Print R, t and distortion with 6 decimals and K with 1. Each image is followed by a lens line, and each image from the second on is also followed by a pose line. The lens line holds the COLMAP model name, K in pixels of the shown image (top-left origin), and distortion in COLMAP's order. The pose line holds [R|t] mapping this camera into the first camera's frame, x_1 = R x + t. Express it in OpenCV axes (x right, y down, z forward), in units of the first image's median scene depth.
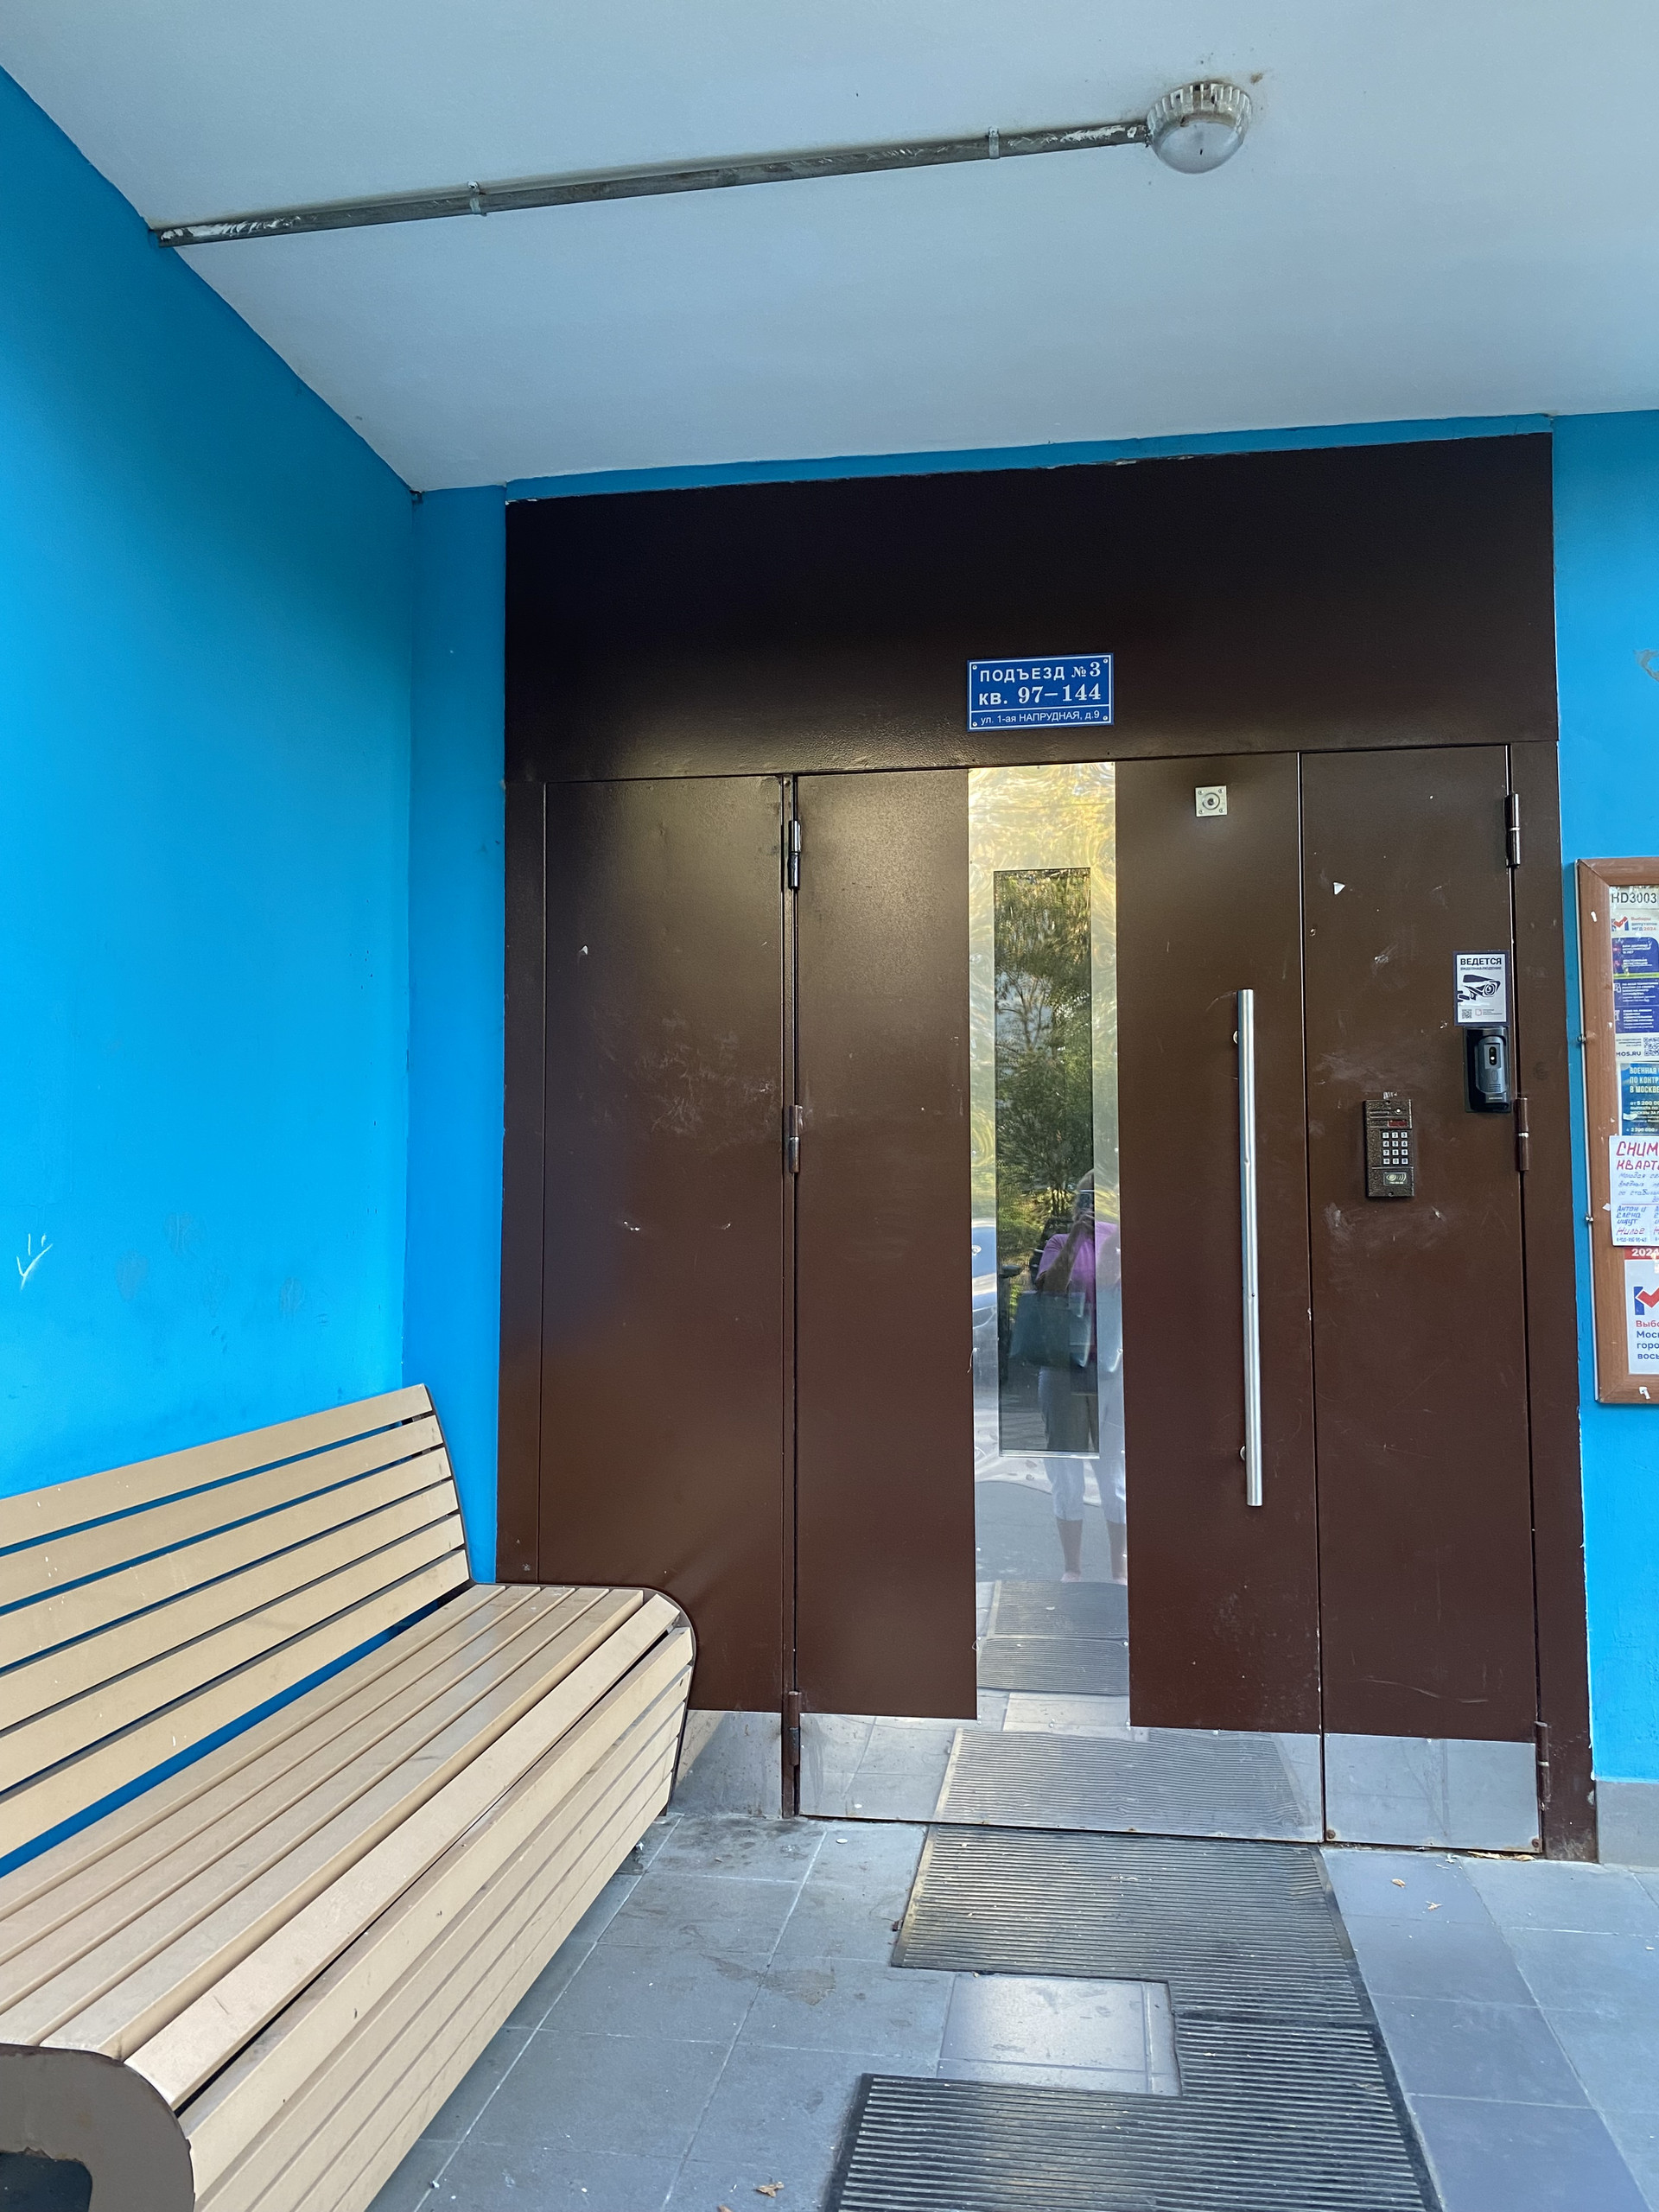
lens RADIAL K [[1662.9, 0, 835.8], [0, 1662.9, 1106.9], [0, 0, 1]] dist [0.005380, -0.022462]
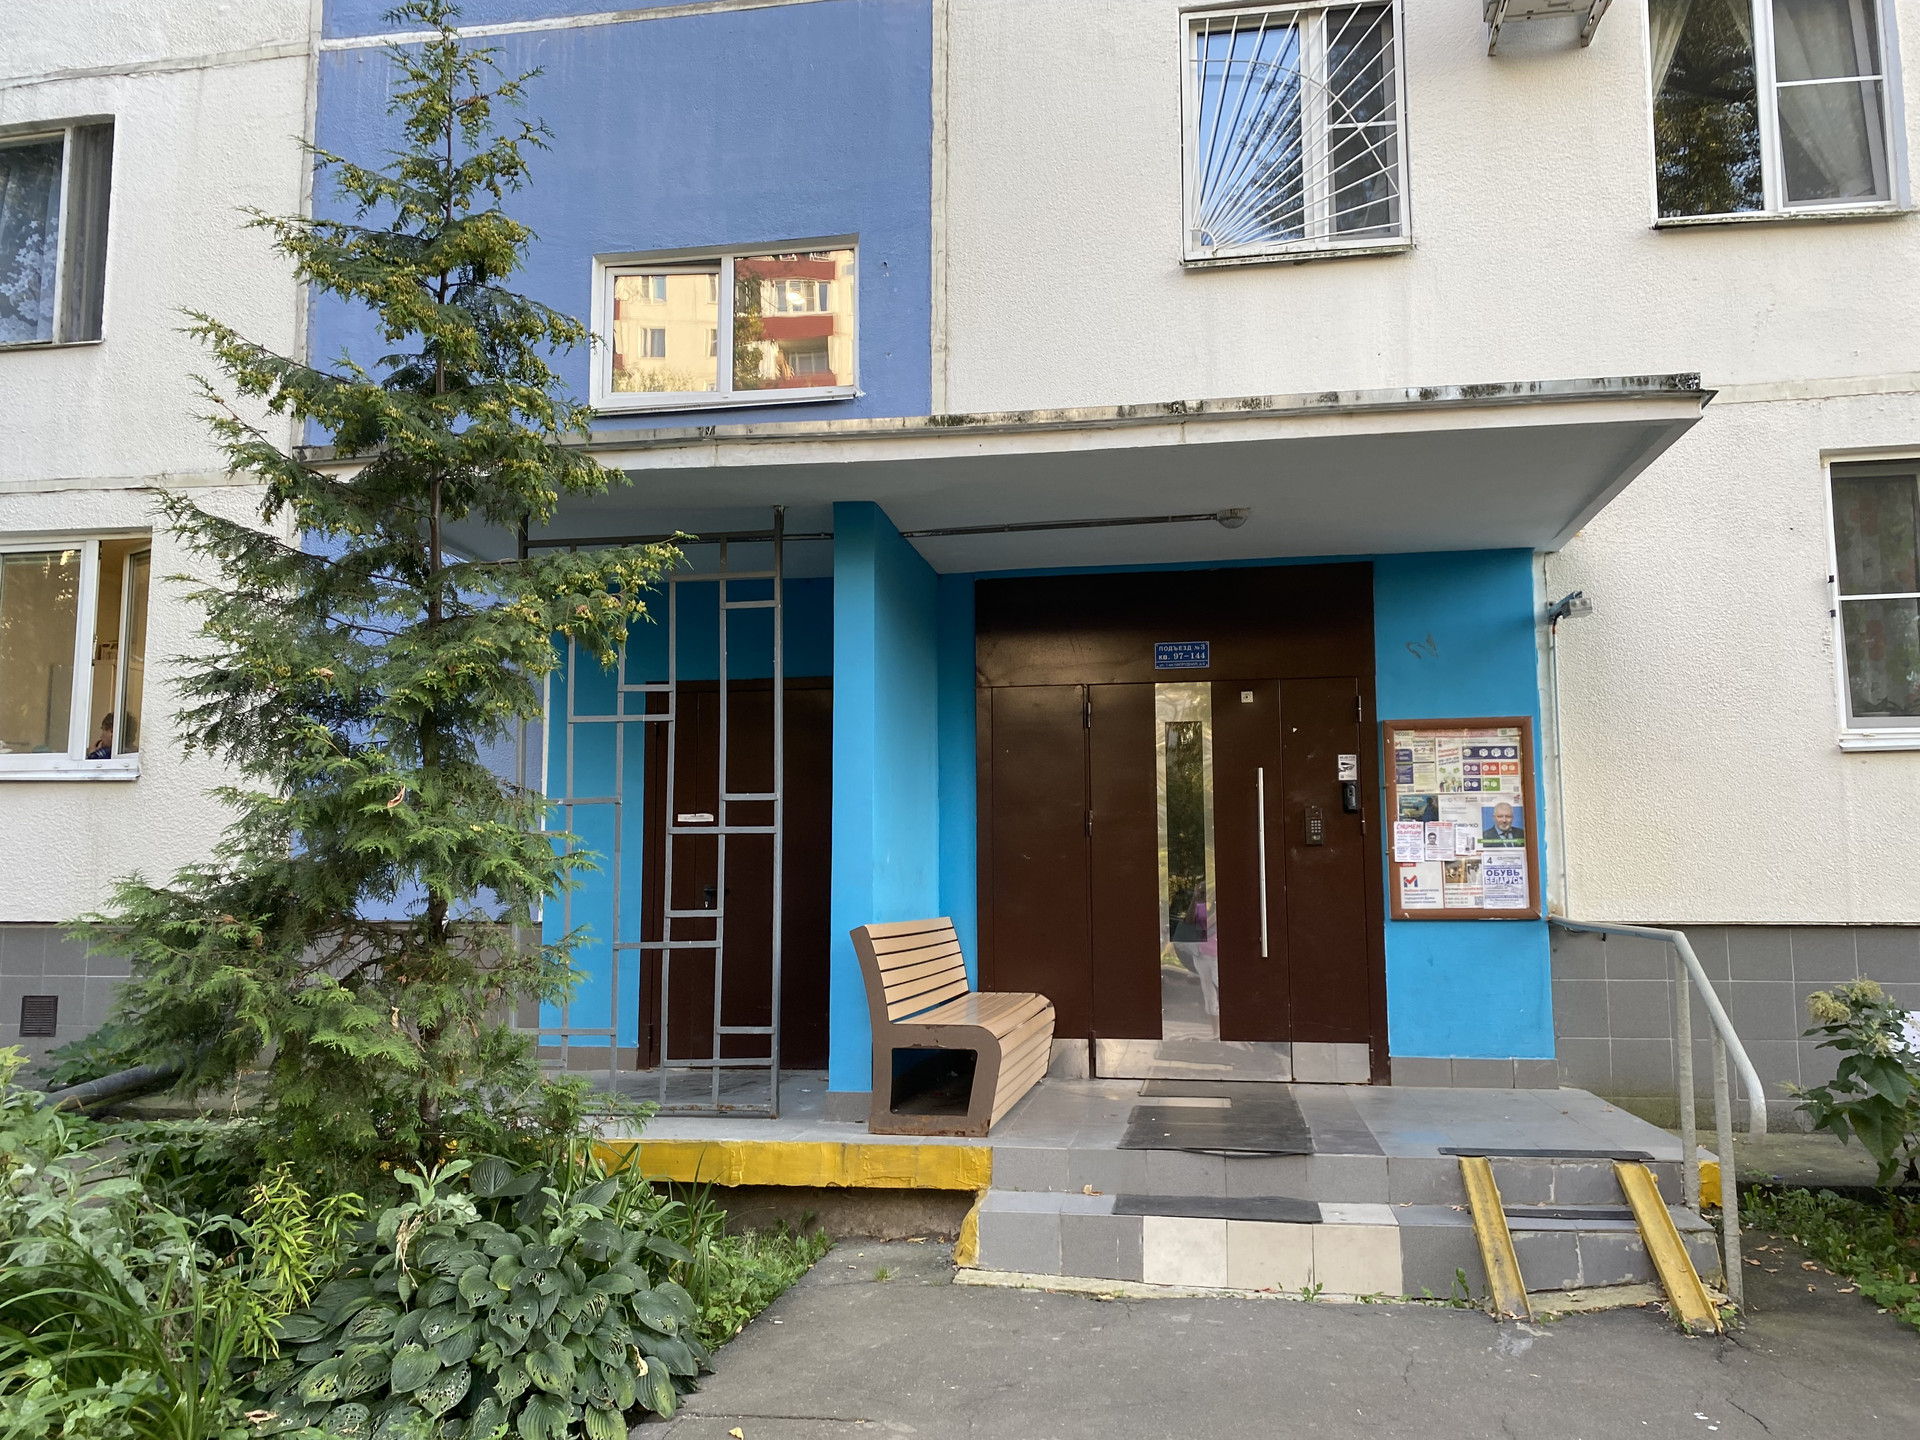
lens RADIAL K [[1443.4, 0, 912.3], [0, 1443.4, 733.4], [0, 0, 1]] dist [0.005380, -0.022462]
pose [[0.998874, -0.002440, -0.047378, -0.208354], [-0.000109, 0.998556, -0.053722, -0.000092], [0.047441, 0.053667, 0.997431, -1.377614]]
